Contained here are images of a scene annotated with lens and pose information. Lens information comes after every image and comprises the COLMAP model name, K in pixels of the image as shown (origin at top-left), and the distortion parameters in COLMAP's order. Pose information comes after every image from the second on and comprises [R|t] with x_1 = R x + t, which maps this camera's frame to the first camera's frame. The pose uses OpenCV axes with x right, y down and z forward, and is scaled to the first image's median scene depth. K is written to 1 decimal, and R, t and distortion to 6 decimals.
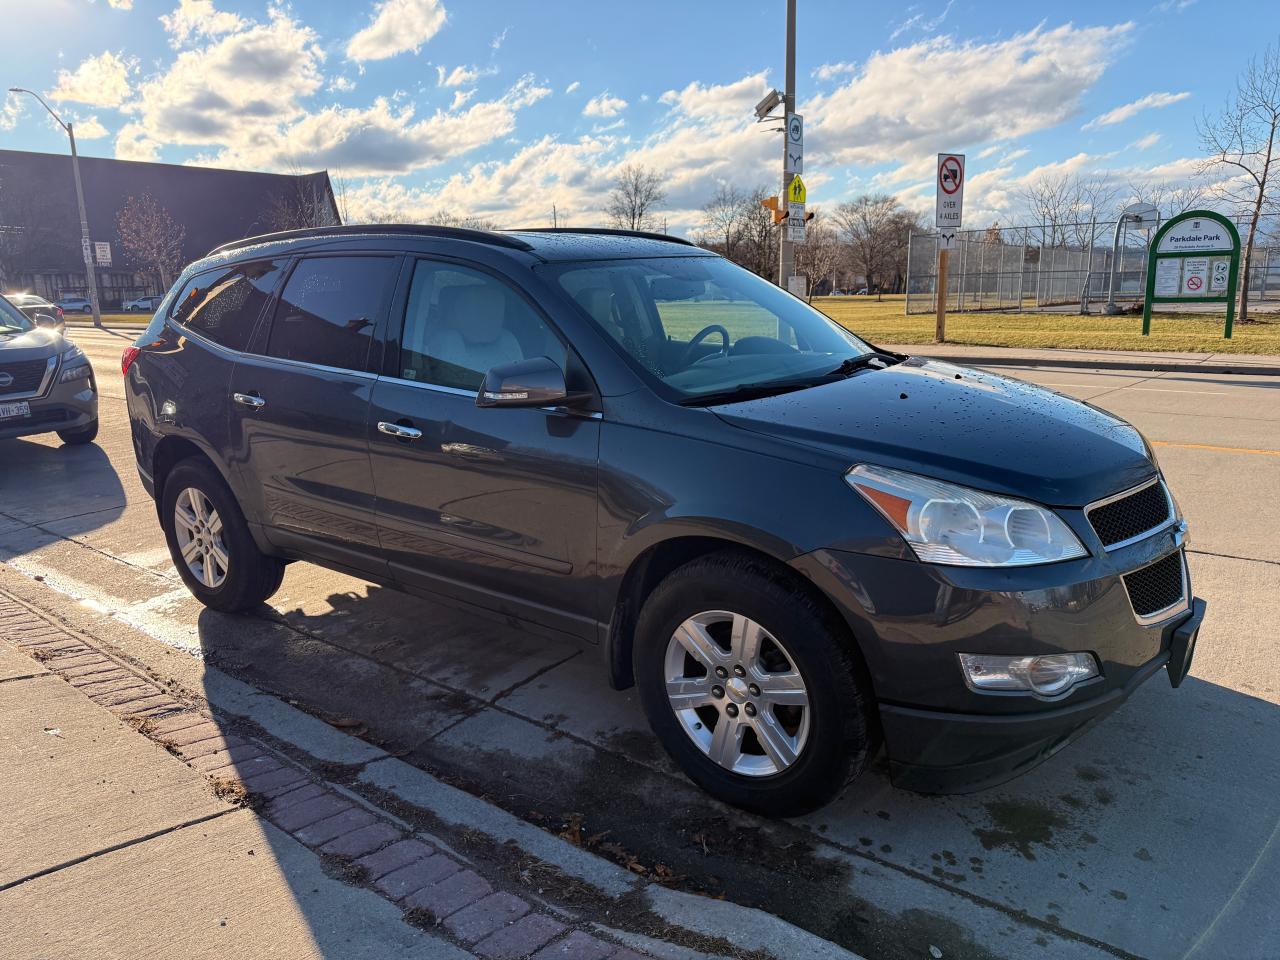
lens RADIAL K [[900.1, 0, 639.9], [0, 900.1, 484.9], [0, 0, 1]] dist [0.026617, -0.029571]
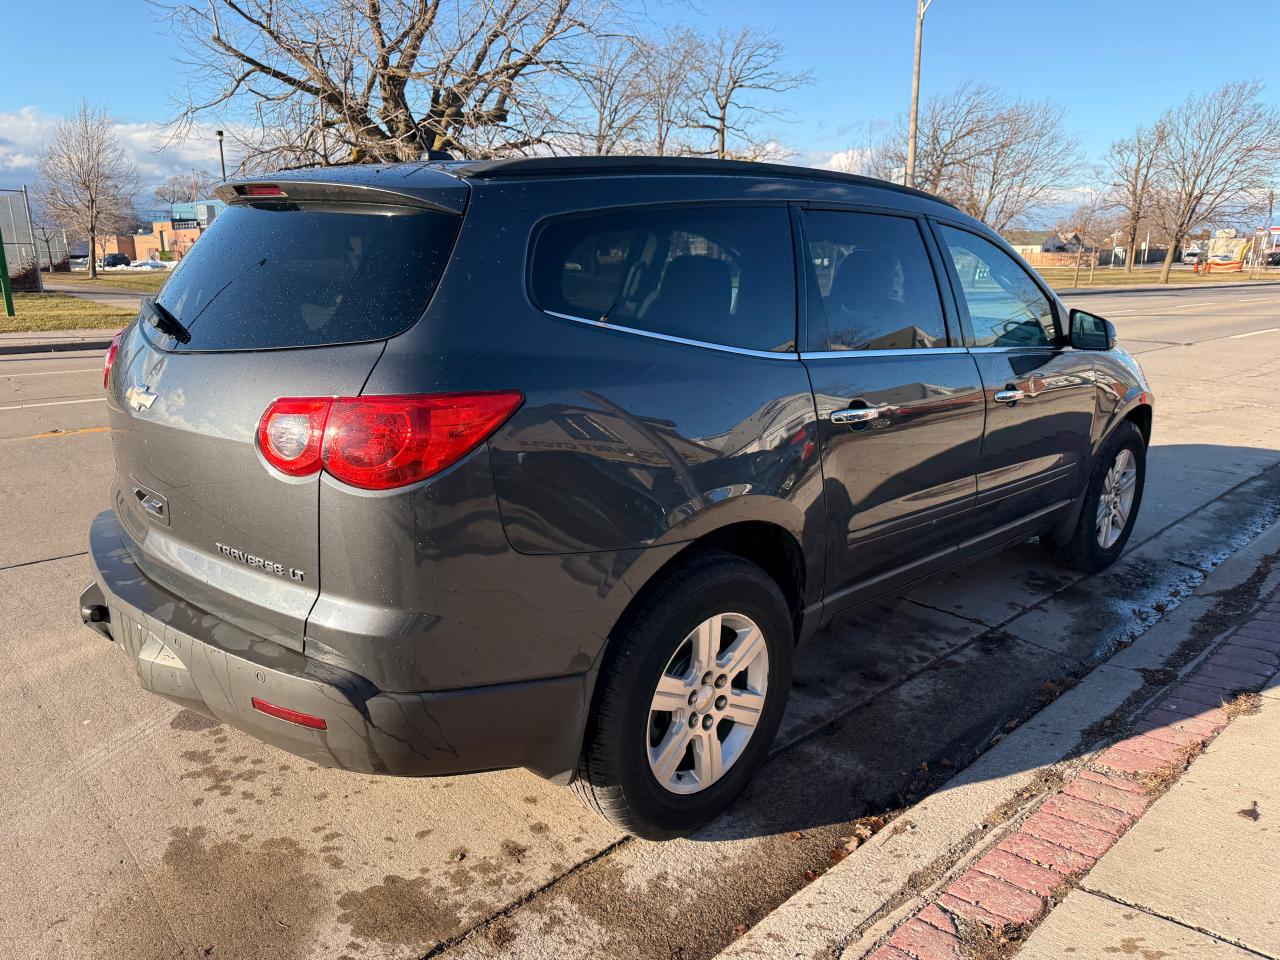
lens RADIAL K [[900.1, 0, 641.9], [0, 900.1, 472.3], [0, 0, 1]] dist [0.026617, -0.029571]
pose [[0.137721, -0.211124, 0.967708, -1.535293], [0.201267, 0.962600, 0.181366, -0.286871], [-0.969806, 0.169790, 0.175063, 1.431502]]
